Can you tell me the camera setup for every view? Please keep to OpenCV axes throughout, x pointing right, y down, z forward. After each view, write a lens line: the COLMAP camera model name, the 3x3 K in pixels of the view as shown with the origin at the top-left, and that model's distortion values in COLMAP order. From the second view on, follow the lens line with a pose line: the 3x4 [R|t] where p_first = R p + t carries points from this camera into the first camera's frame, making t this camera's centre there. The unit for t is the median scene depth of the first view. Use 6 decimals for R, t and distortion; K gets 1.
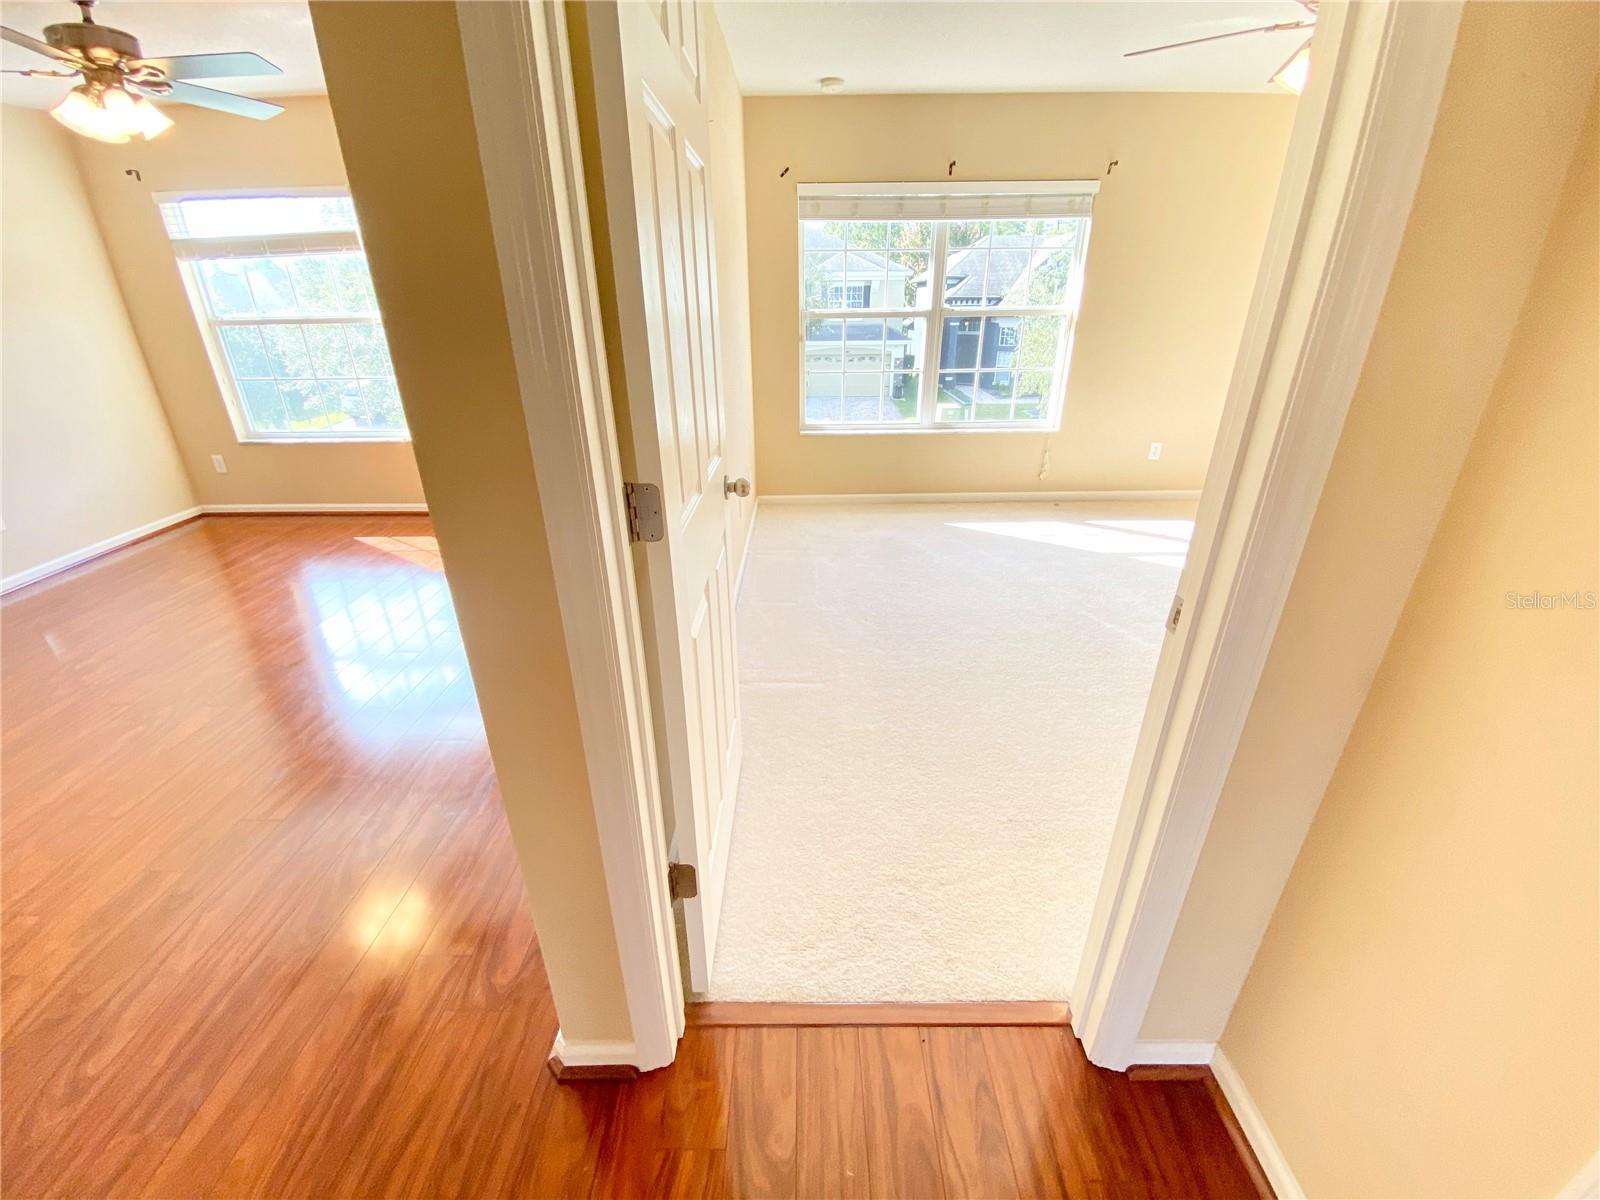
lens RADIAL K [[653.3, 0, 800.0], [0, 653.3, 600.0], [0, 0, 1]] dist [-0.000236, -0.000094]
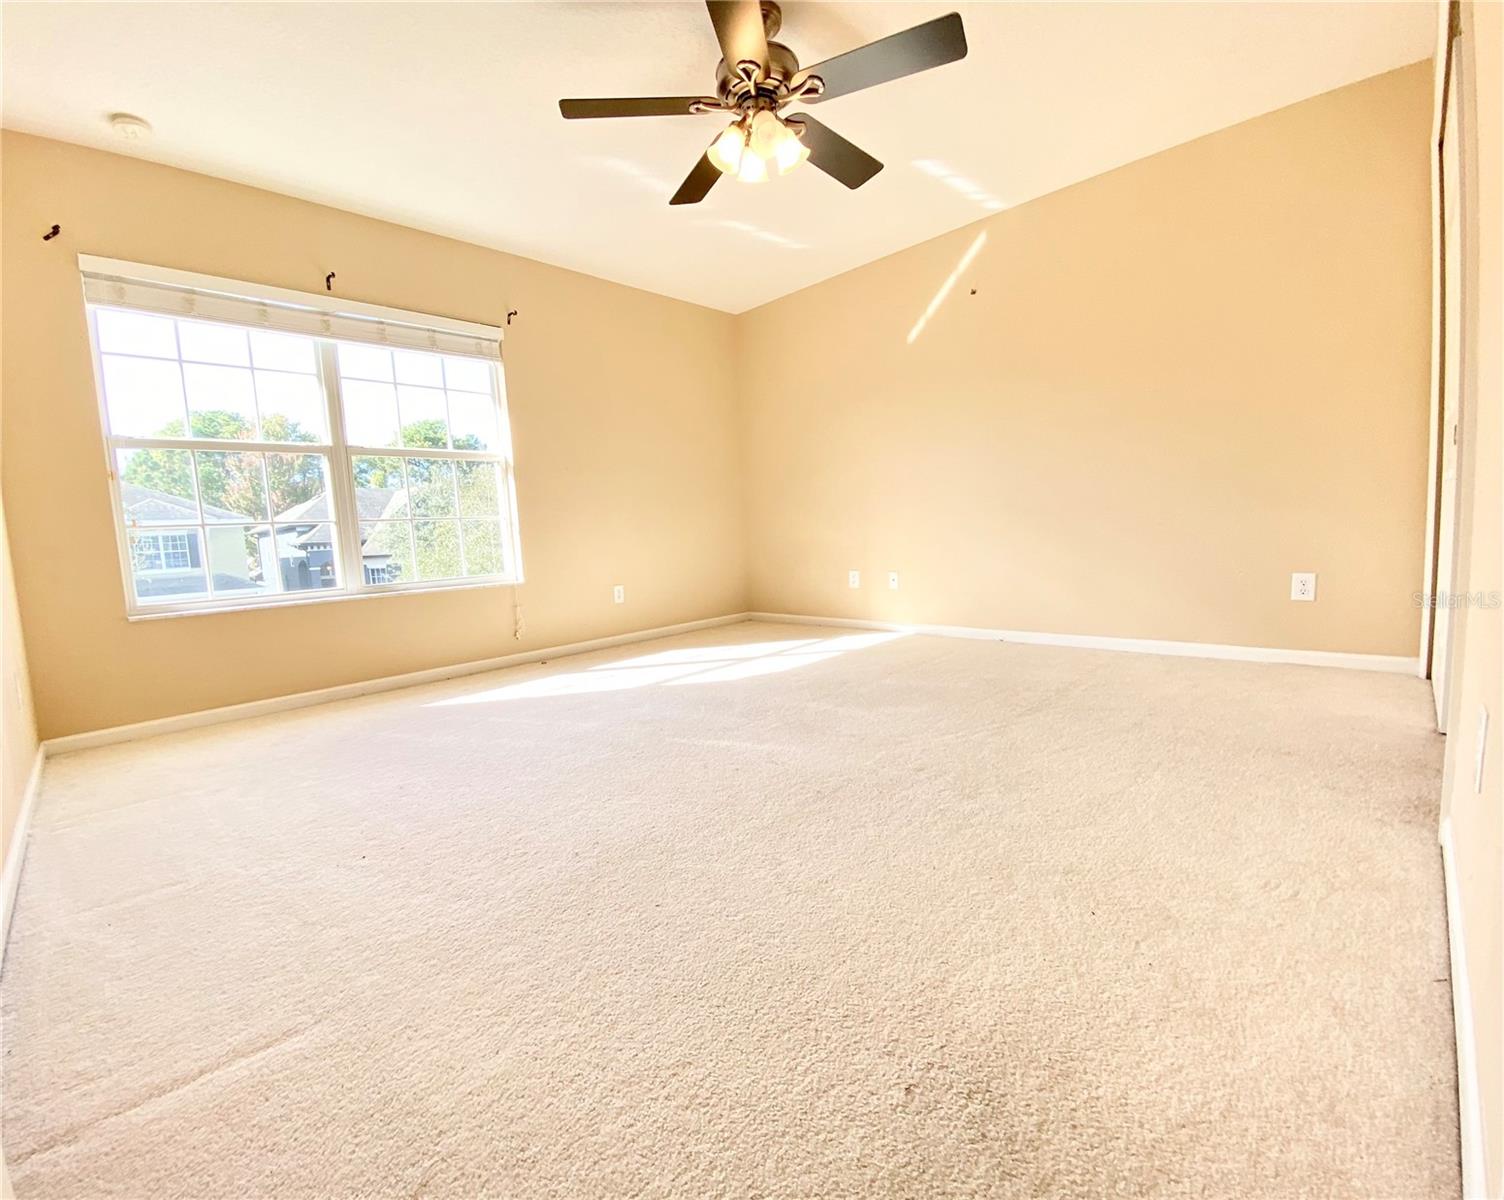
lens RADIAL K [[649.9, 0, 703.8], [0, 649.9, 604.6], [0, 0, 1]] dist [0.001099, -0.013720]
pose [[0.720486, -0.107815, 0.685037, -0.024914], [0.336721, 0.917963, -0.209672, 0.030374], [-0.606233, 0.381732, 0.697683, 0.276560]]
